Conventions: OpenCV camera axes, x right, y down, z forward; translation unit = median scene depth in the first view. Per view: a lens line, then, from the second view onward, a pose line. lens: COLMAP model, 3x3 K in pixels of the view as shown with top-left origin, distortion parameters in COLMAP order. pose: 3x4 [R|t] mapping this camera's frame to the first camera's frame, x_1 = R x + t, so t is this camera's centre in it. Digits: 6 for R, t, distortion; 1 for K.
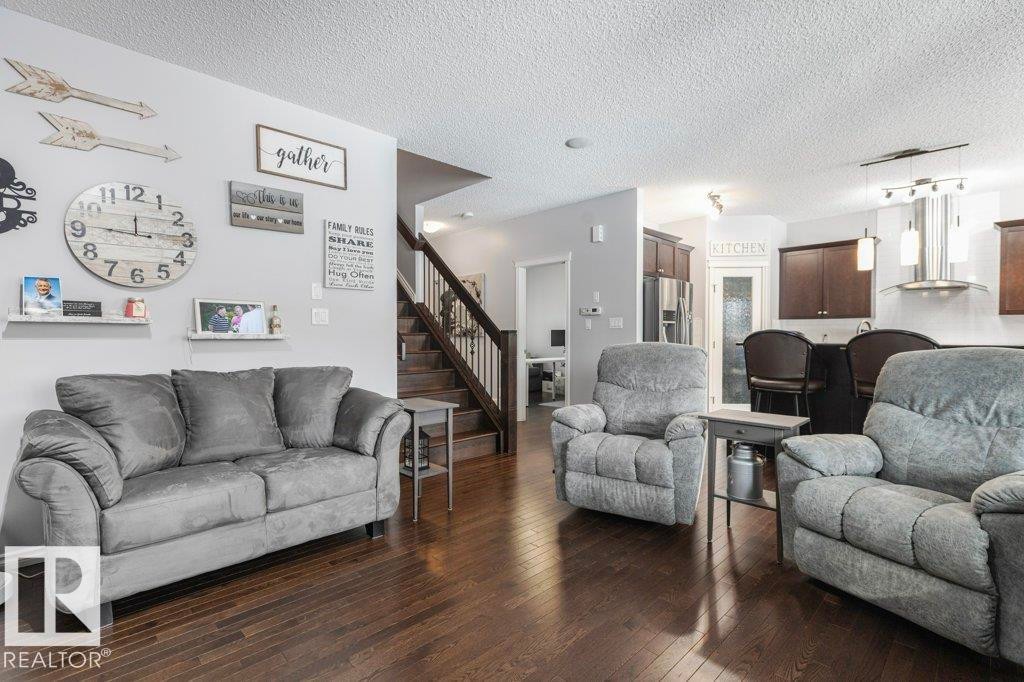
lens RADIAL K [[480.1, 0, 511.3], [0, 480.1, 347.2], [0, 0, 1]] dist [0.001940, 0.000445]
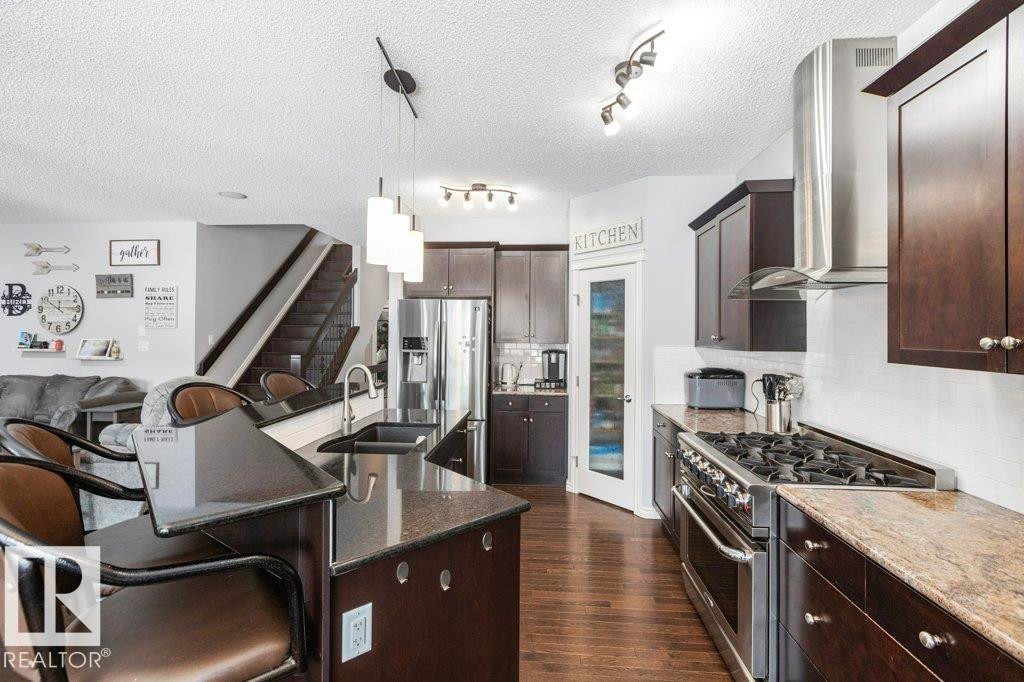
lens RADIAL K [[467.3, 0, 512.1], [0, 467.3, 330.0], [0, 0, 1]] dist [0.000930, 0.000117]
pose [[0.658587, -0.001714, -0.752502, 1.672271], [-0.024483, 0.999419, -0.023703, -0.115690], [0.752106, 0.034034, 0.658163, 0.929394]]
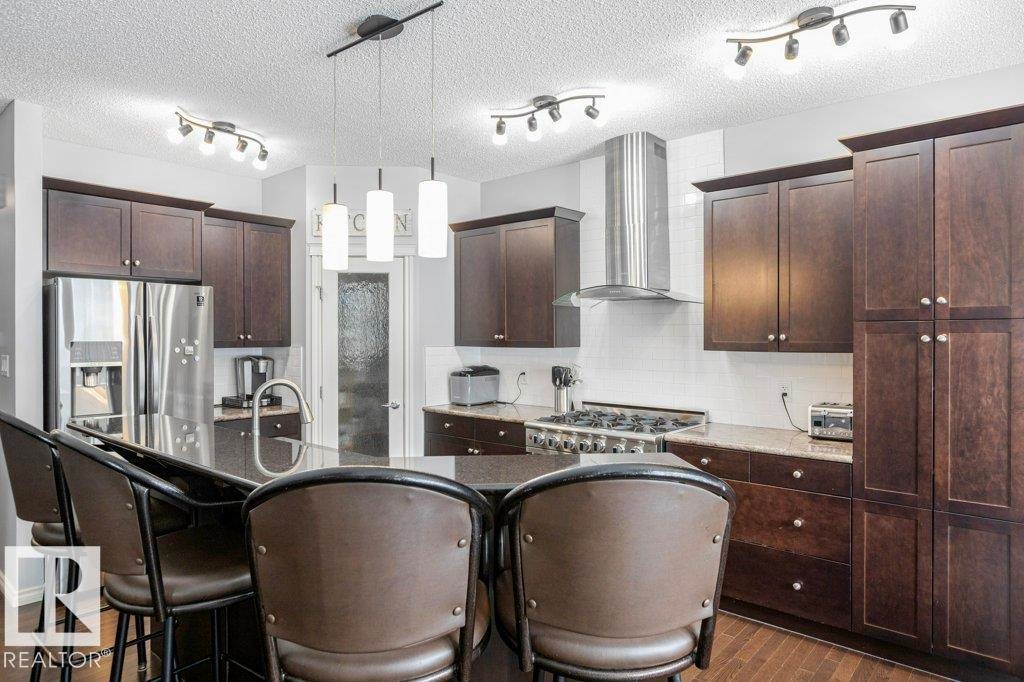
lens RADIAL K [[620.1, 0, 512.0], [0, 620.1, 341.0], [0, 0, 1]] dist [-0.003552, -0.000993]
pose [[0.996632, -0.000323, 0.082004, 1.128752], [0.001550, 0.999888, -0.014897, -0.103196], [-0.081990, 0.014974, 0.996521, 0.477517]]
